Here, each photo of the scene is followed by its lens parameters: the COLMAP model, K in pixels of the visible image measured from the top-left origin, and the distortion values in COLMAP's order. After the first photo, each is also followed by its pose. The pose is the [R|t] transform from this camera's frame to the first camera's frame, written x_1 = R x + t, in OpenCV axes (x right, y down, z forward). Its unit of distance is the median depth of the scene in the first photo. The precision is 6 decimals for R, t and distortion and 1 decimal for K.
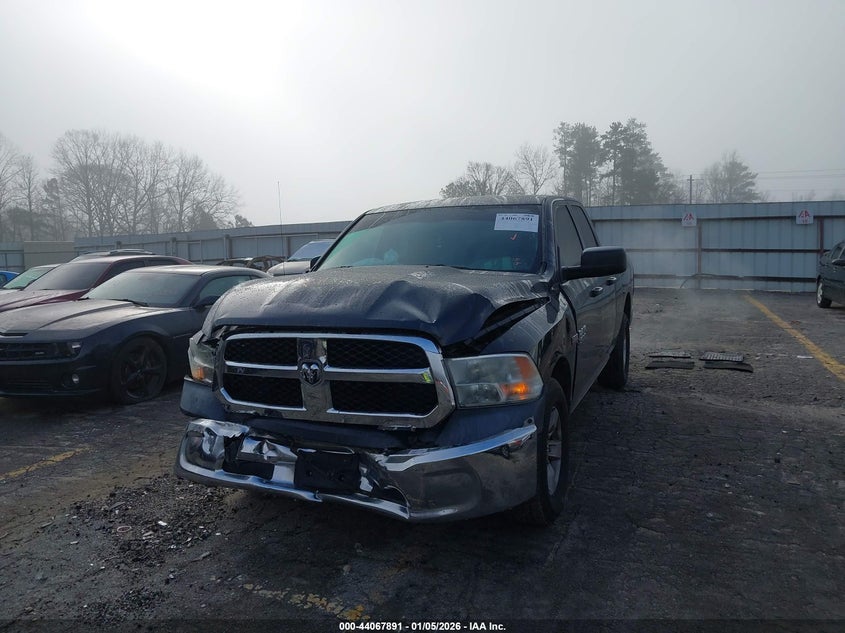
lens RADIAL K [[658.6, 0, 422.5], [0, 658.6, 316.5], [0, 0, 1]] dist [0.002148, 0.000589]
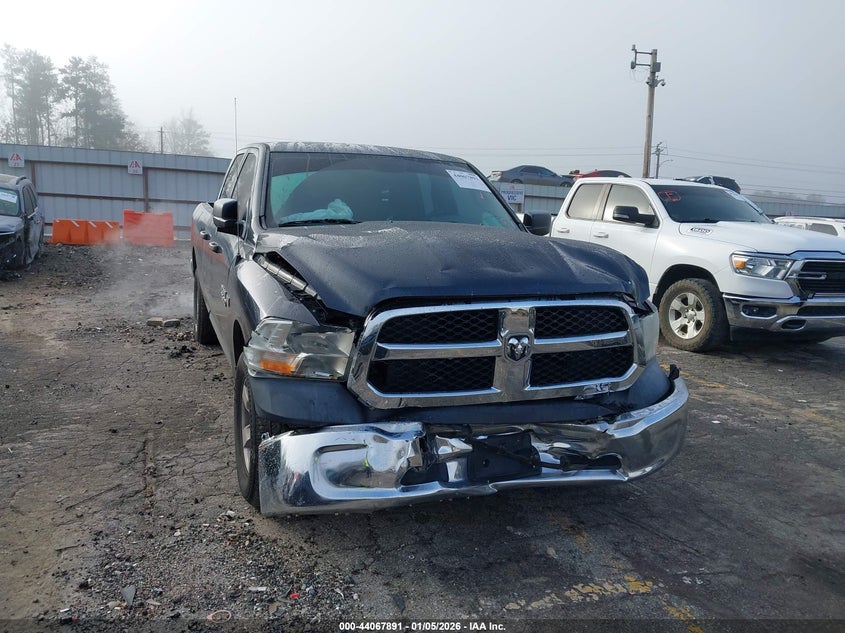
lens RADIAL K [[644.8, 0, 422.5], [0, 644.8, 316.5], [0, 0, 1]] dist [0.006707, 0.001956]
pose [[0.722377, -0.069932, 0.687955, -0.838634], [0.018422, 0.996466, 0.081949, -0.027795], [-0.691254, -0.046525, 0.721112, 0.472182]]
